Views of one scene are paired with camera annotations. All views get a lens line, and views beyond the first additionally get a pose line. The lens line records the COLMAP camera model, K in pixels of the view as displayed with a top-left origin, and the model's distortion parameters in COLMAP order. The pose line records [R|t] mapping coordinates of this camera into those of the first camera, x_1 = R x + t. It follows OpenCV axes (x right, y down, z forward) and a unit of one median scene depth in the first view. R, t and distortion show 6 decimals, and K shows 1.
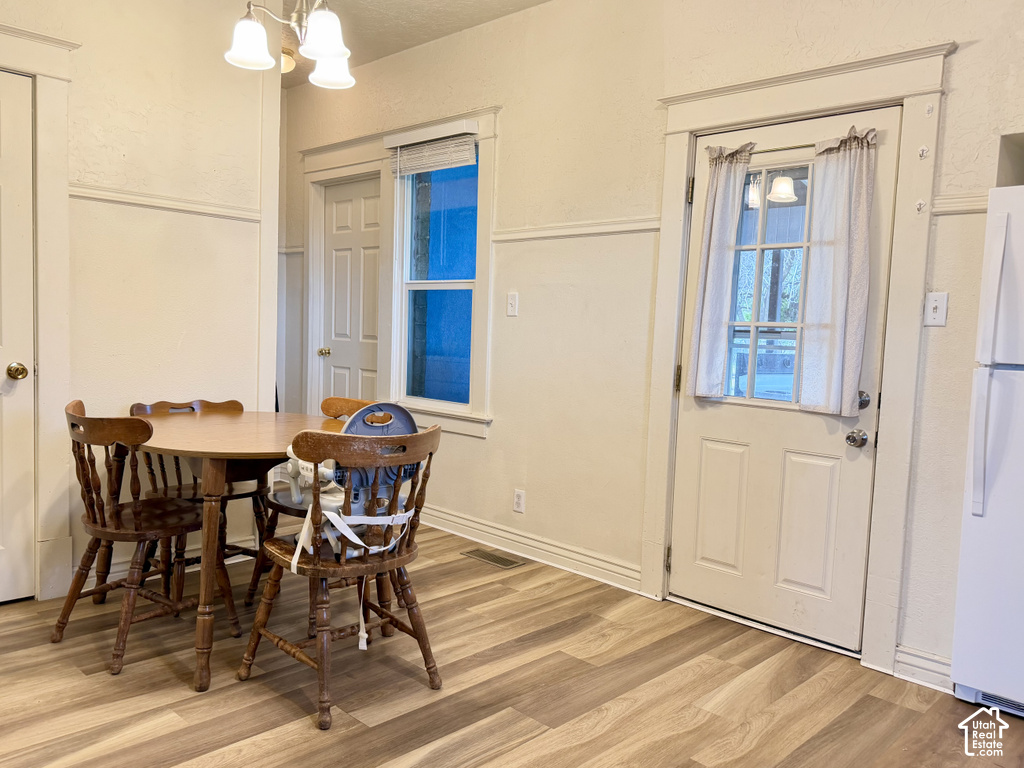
lens RADIAL K [[781.7, 0, 512.0], [0, 781.7, 384.0], [0, 0, 1]] dist [0.080599, -0.130102]
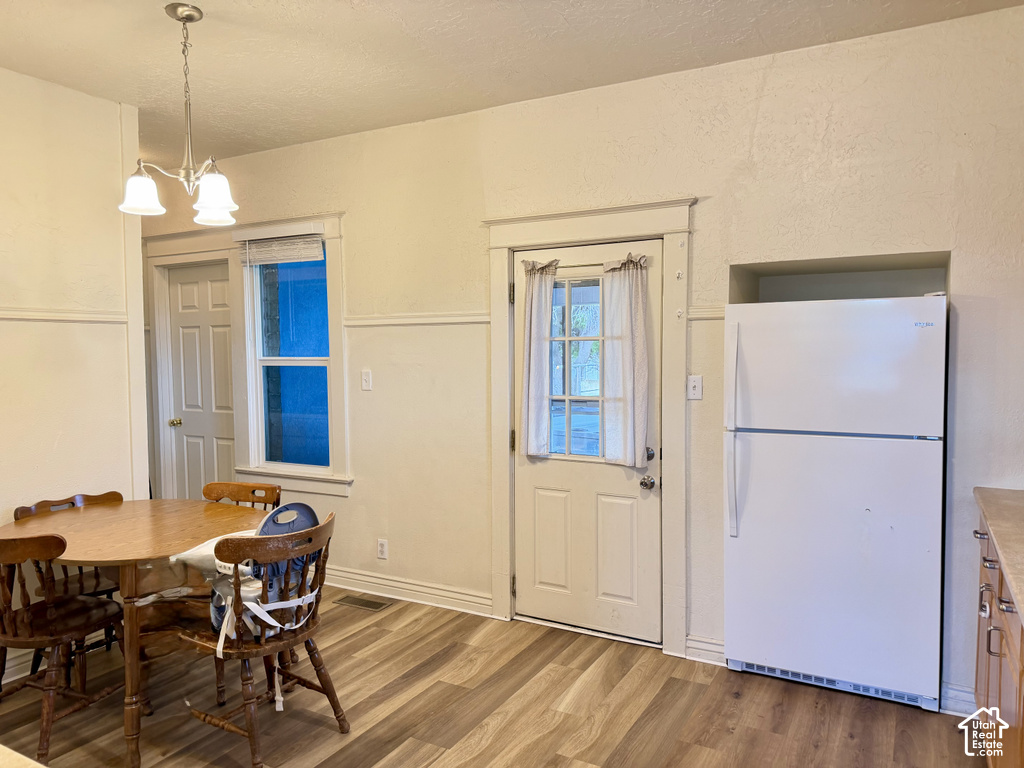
lens RADIAL K [[713.0, 0, 512.0], [0, 713.0, 384.0], [0, 0, 1]] dist [0.154771, -0.323525]
pose [[0.964720, -0.061118, 0.256087, -0.090016], [0.065067, 0.997857, -0.006966, -0.105598], [-0.255112, 0.023383, 0.966629, -0.129053]]
